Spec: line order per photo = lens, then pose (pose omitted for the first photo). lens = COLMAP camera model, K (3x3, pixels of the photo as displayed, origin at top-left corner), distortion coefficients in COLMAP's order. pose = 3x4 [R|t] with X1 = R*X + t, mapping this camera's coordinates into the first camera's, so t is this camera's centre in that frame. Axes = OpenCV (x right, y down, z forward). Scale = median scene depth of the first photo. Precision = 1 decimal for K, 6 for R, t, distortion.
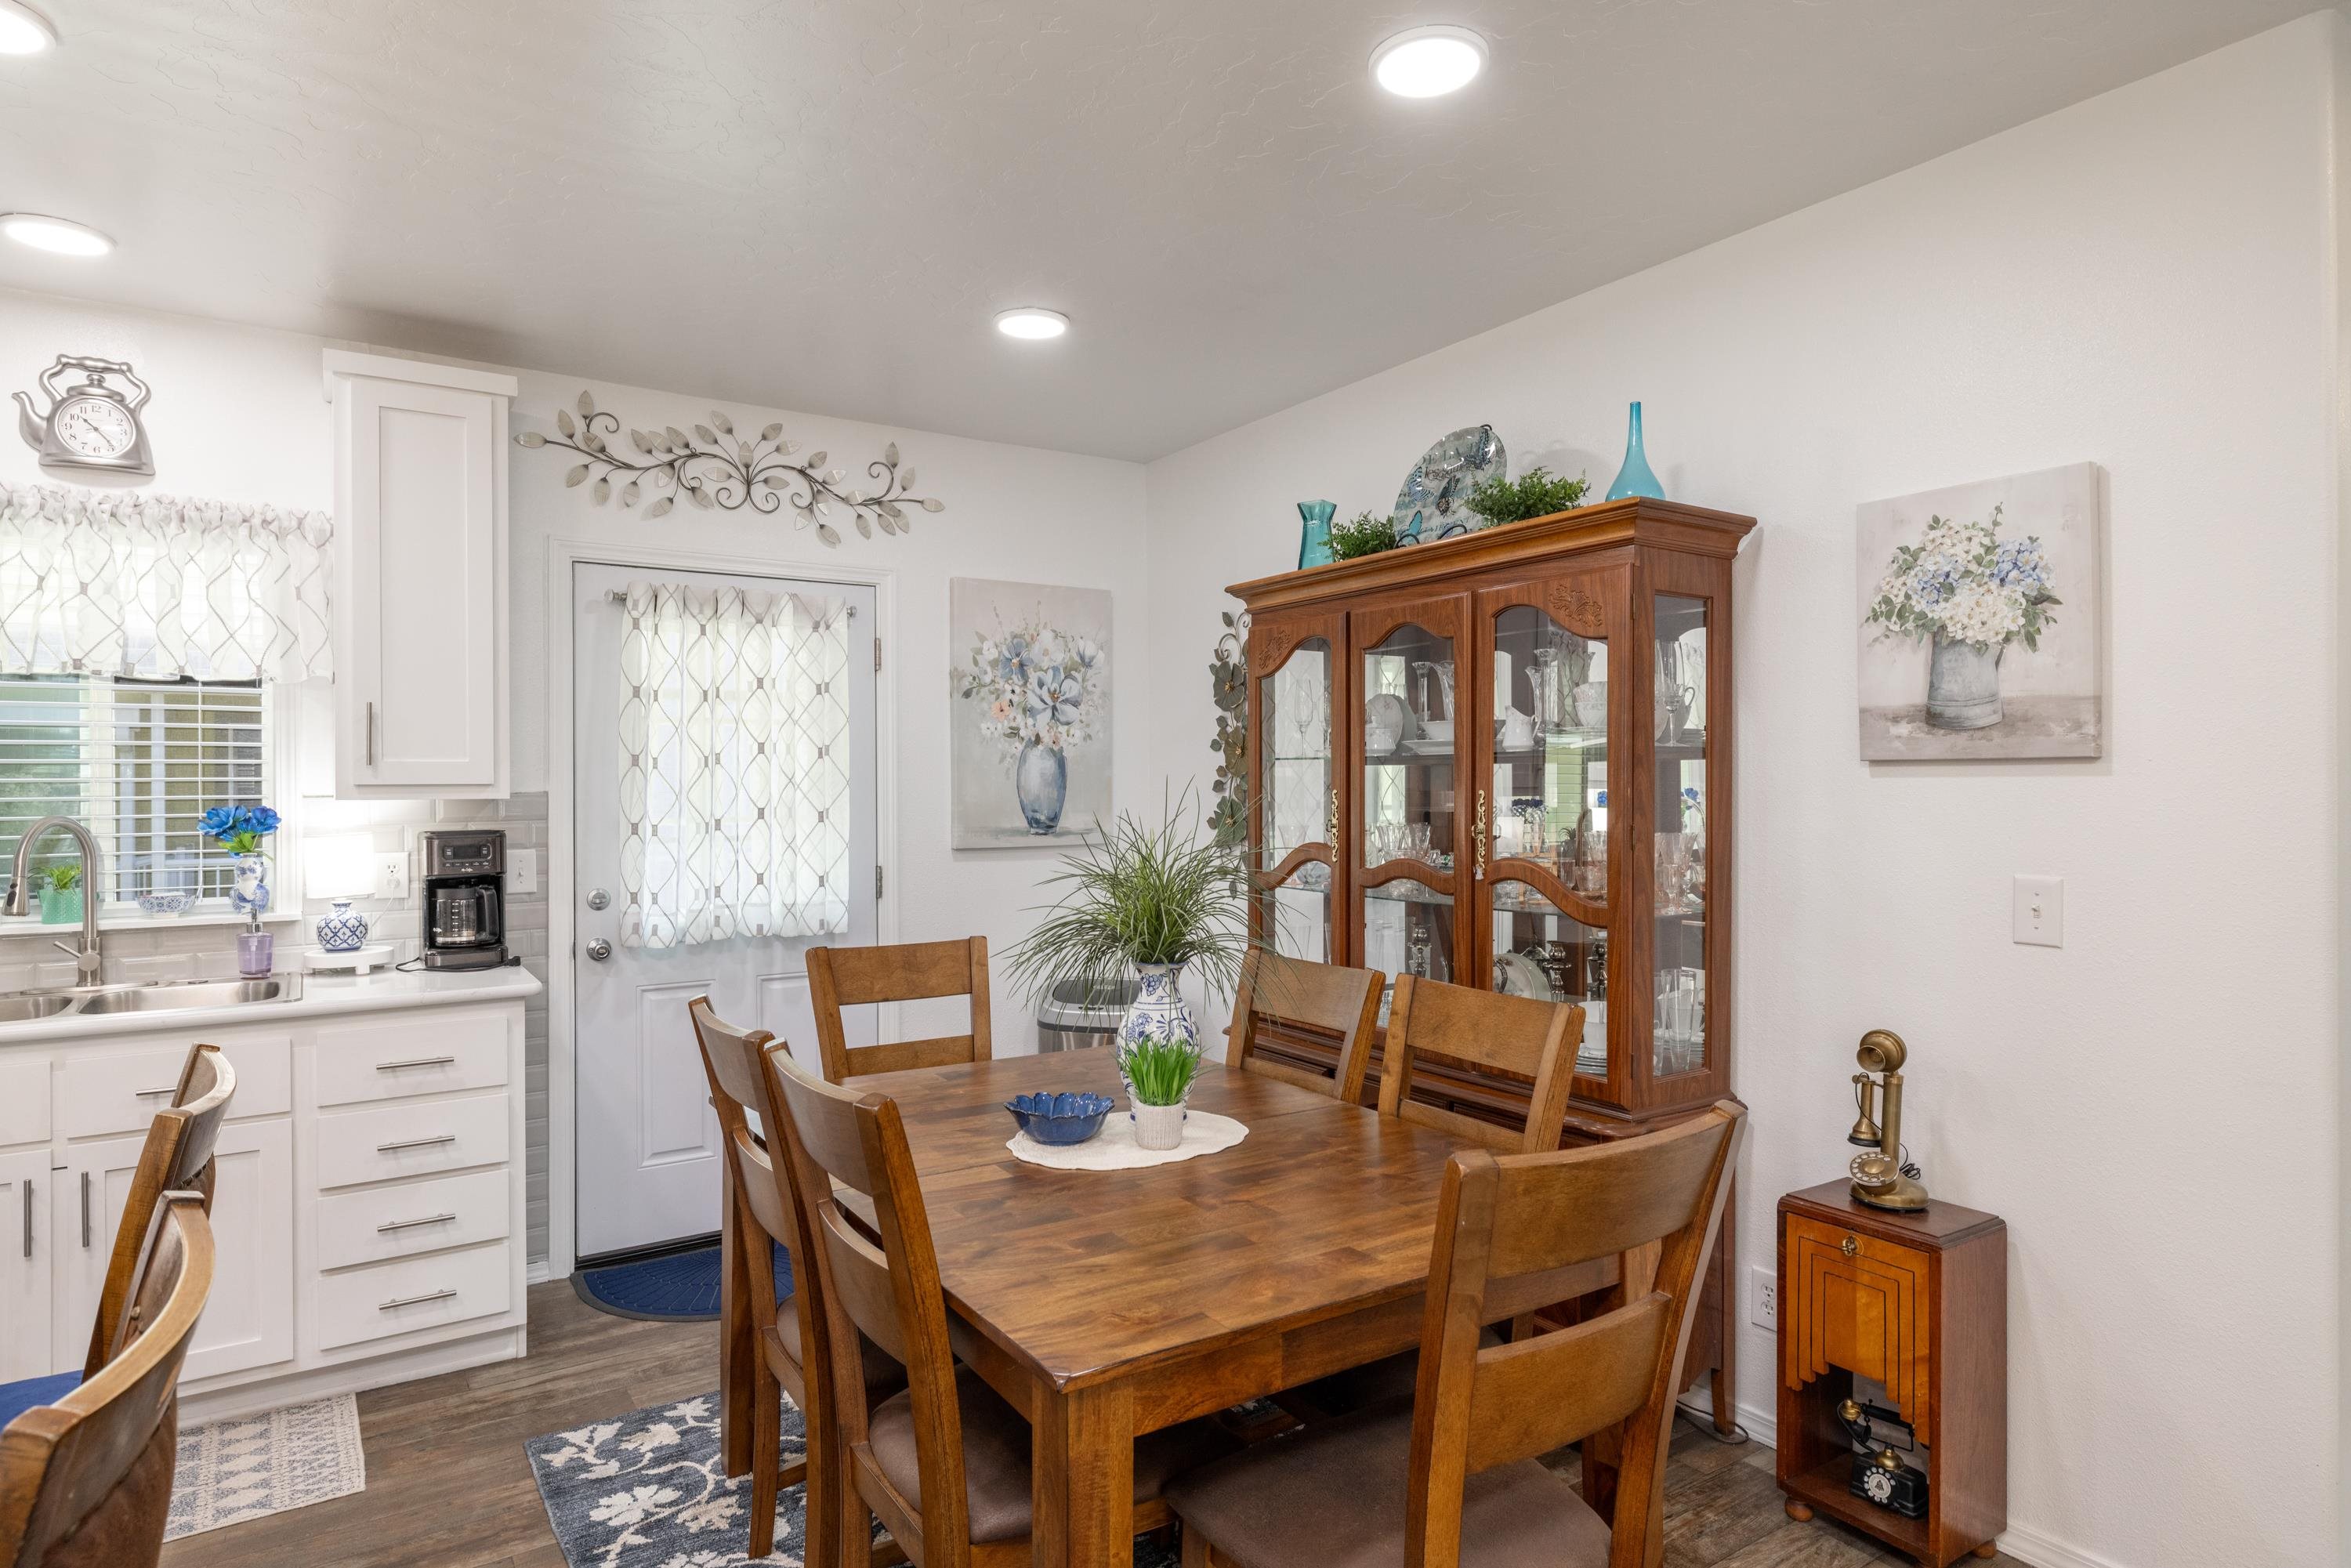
lens RADIAL K [[1302.4, 0, 1165.4], [0, 1302.4, 786.6], [0, 0, 1]] dist [-0.000200, -0.000021]
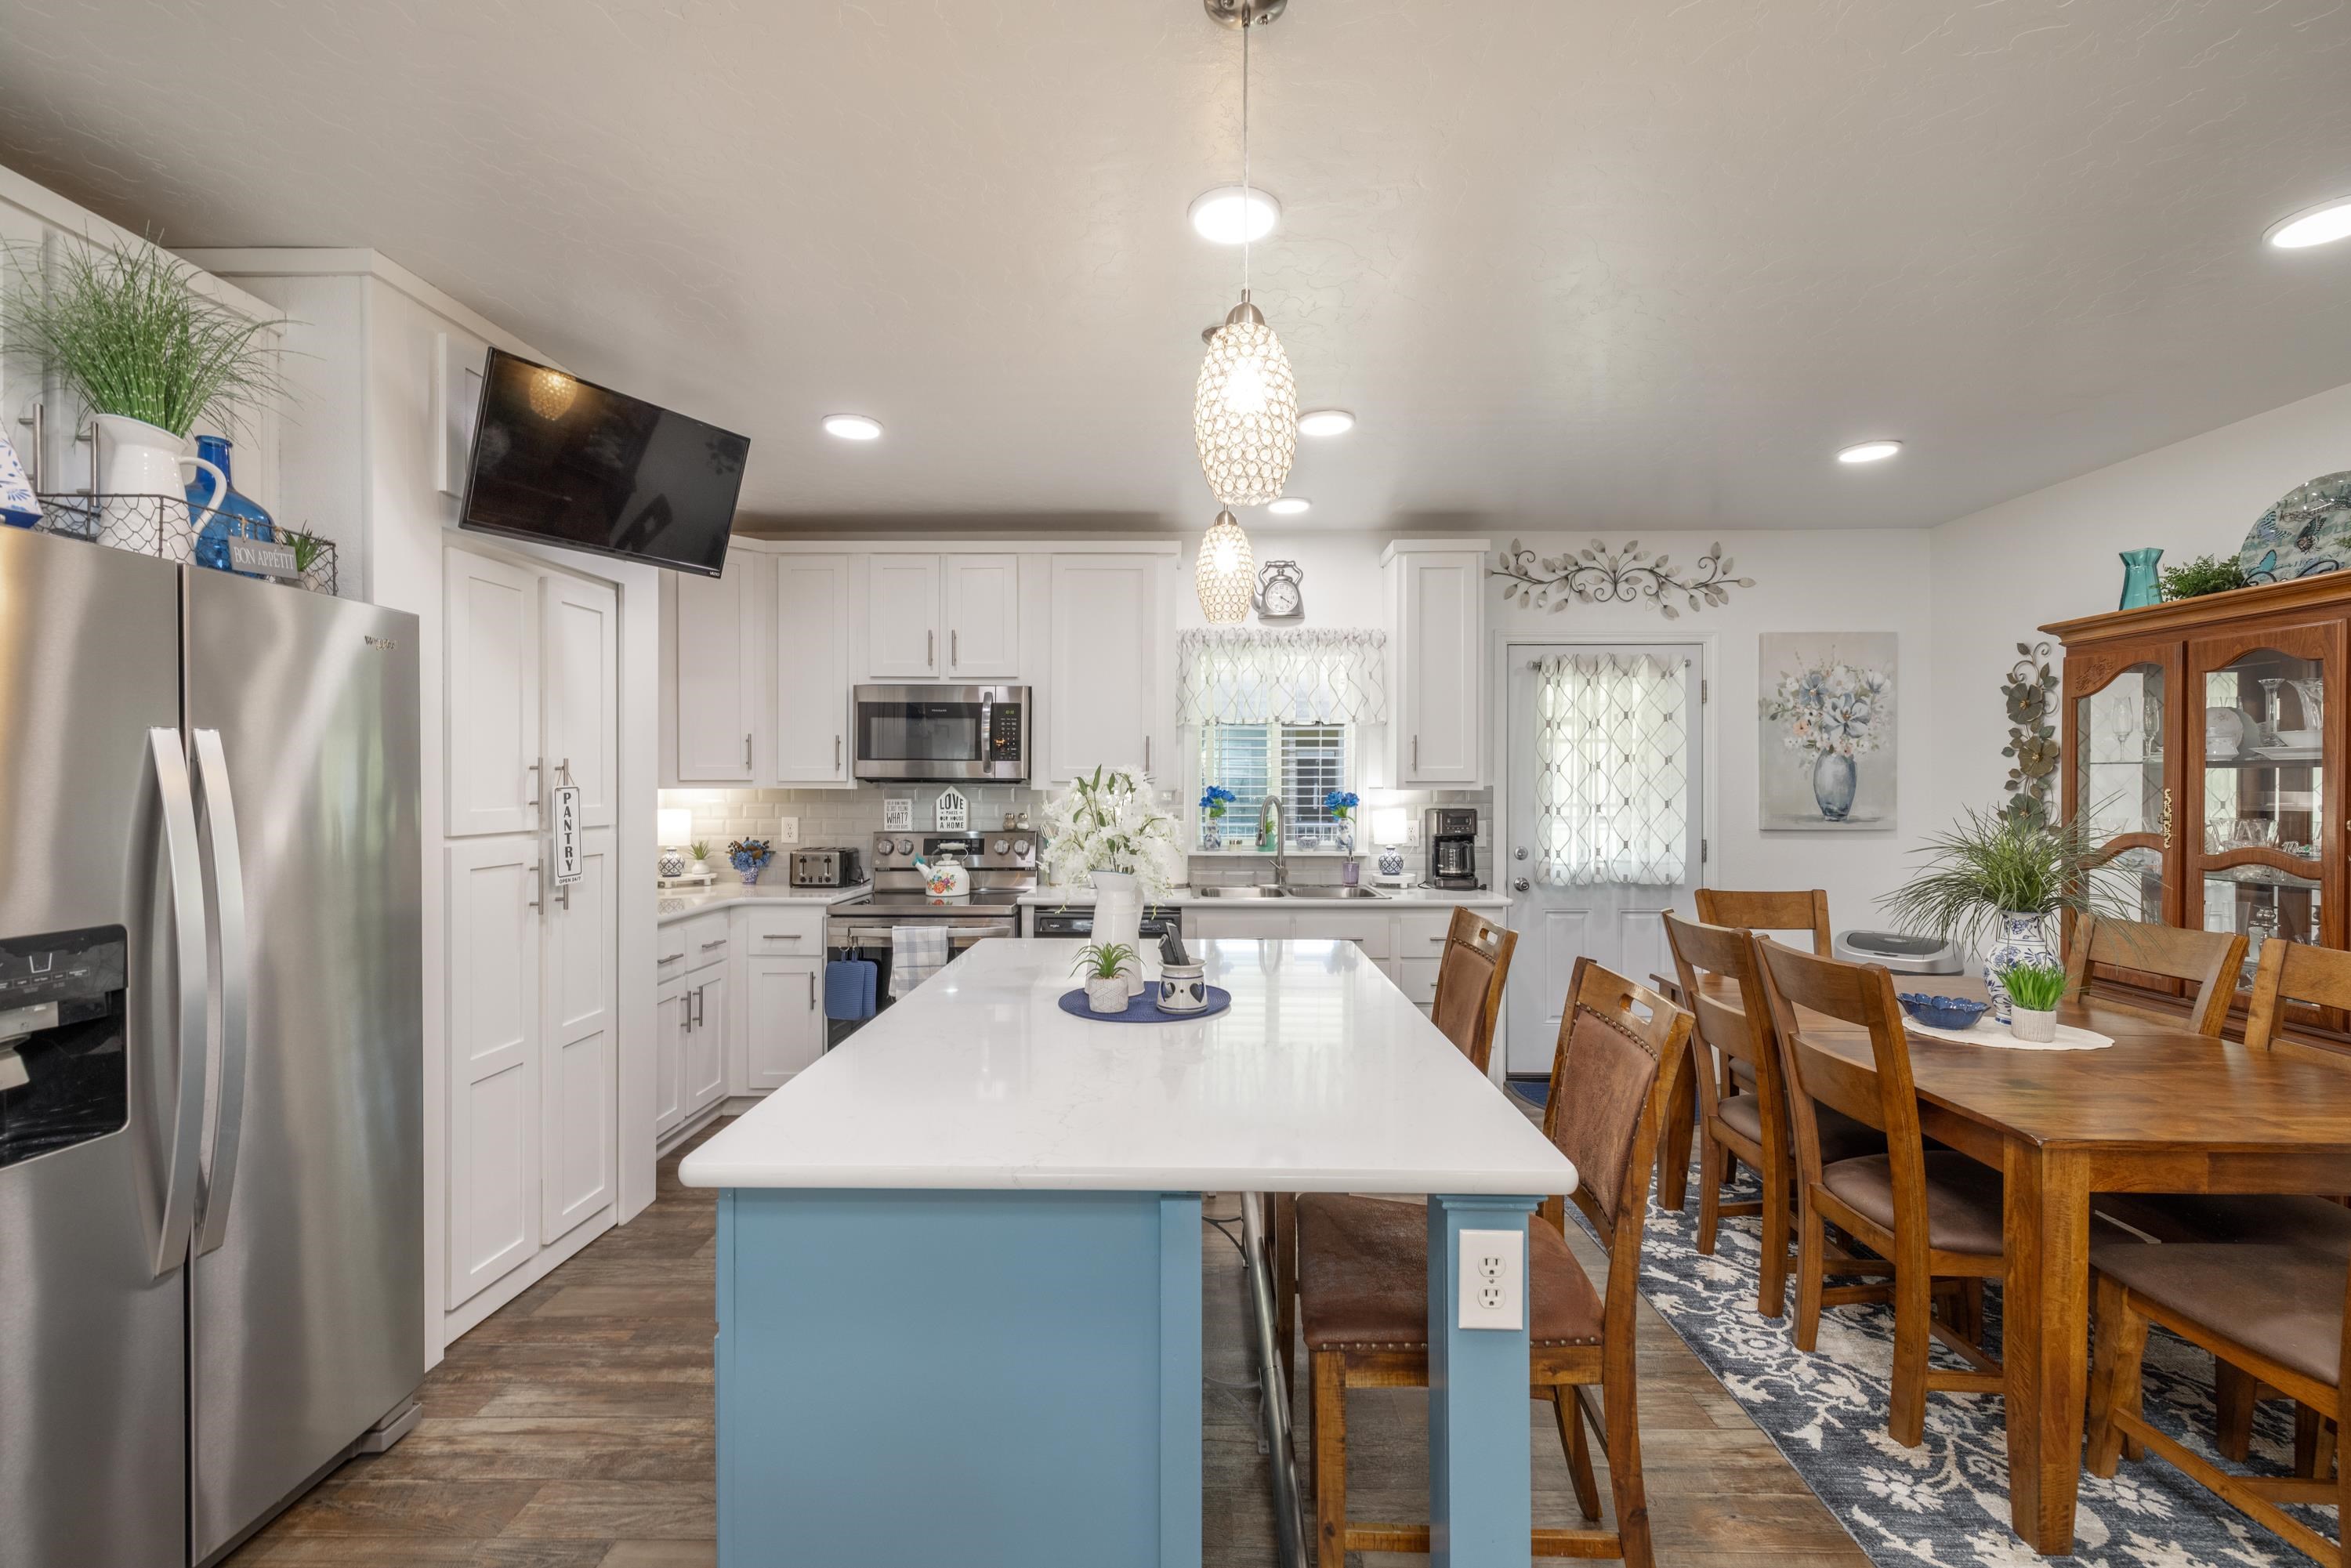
lens RADIAL K [[976.5, 0, 1186.4], [0, 976.5, 786.6], [0, 0, 1]] dist [0.006406, -0.001808]
pose [[0.829864, 0.006829, -0.557925, -0.119753], [-0.005072, 0.999976, 0.004695, 0.000840], [0.557943, -0.001066, 0.829878, -0.269474]]
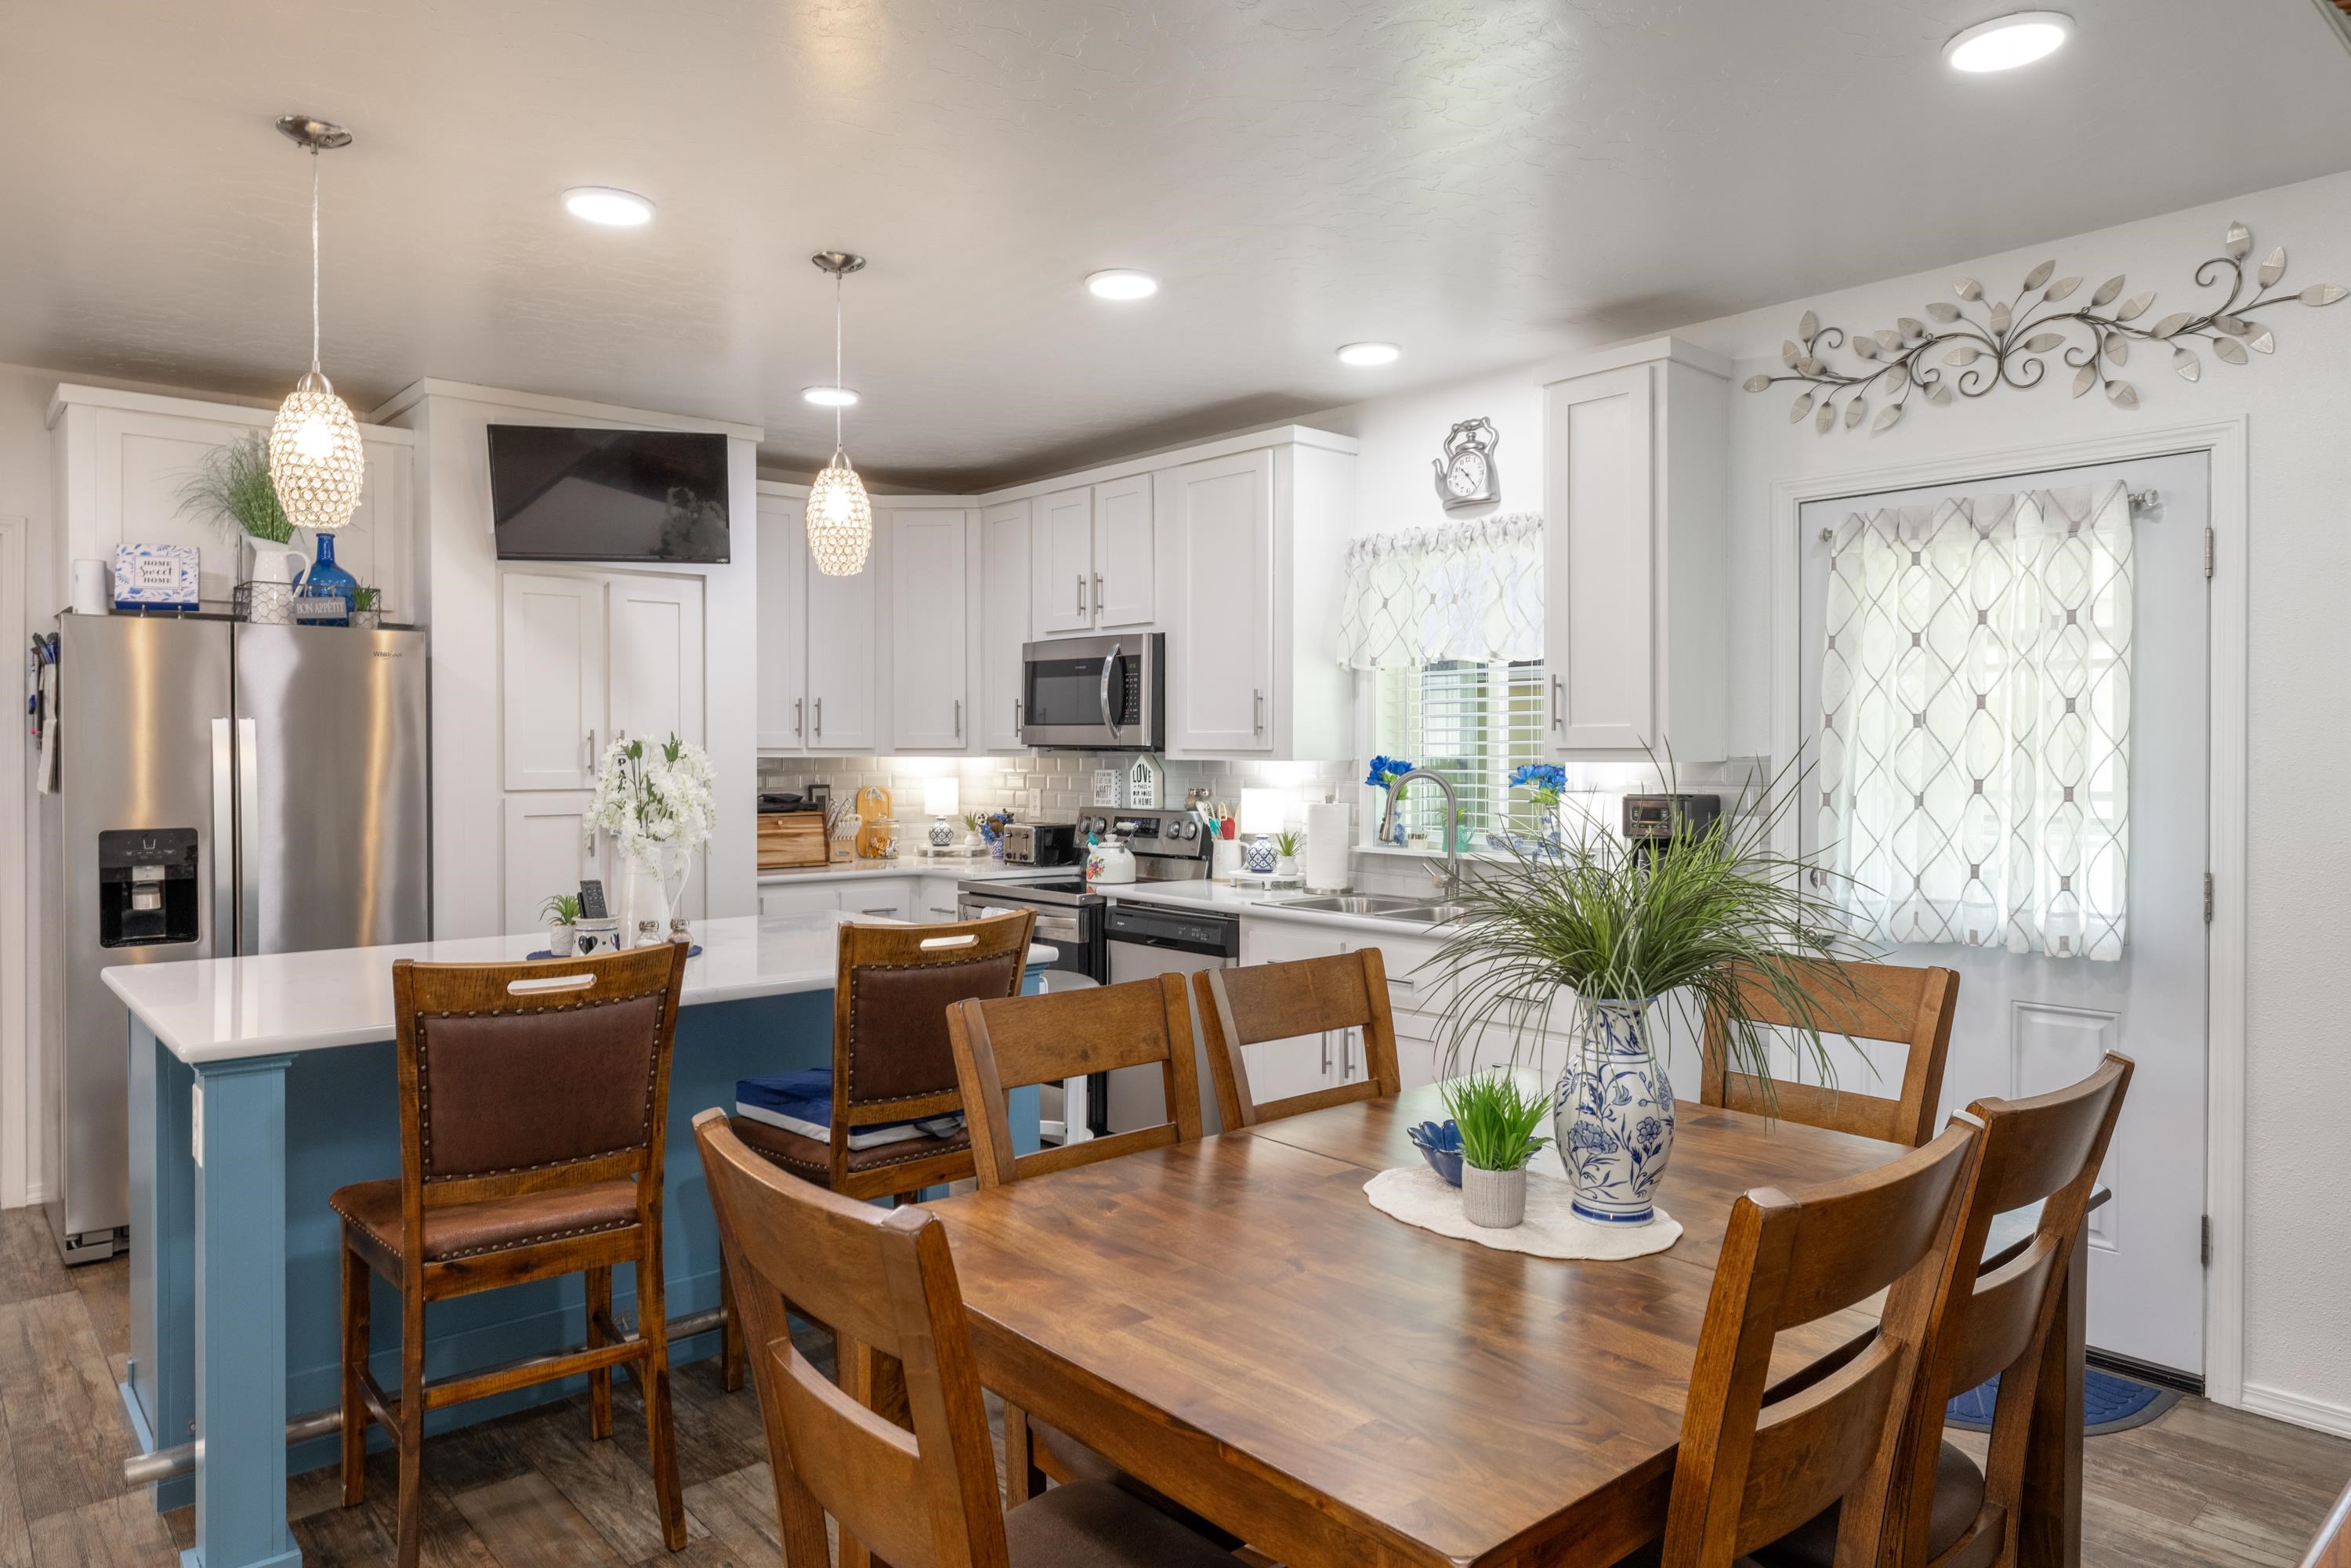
lens RADIAL K [[1515.2, 0, 1218.9], [0, 1515.2, 751.2], [0, 0, 1]] dist [0.014344, -0.001113]
pose [[0.145780, 0.004080, -0.989309, 0.608342], [-0.003445, 0.999988, 0.003617, -0.002480], [0.989311, 0.002880, 0.145792, 0.505404]]
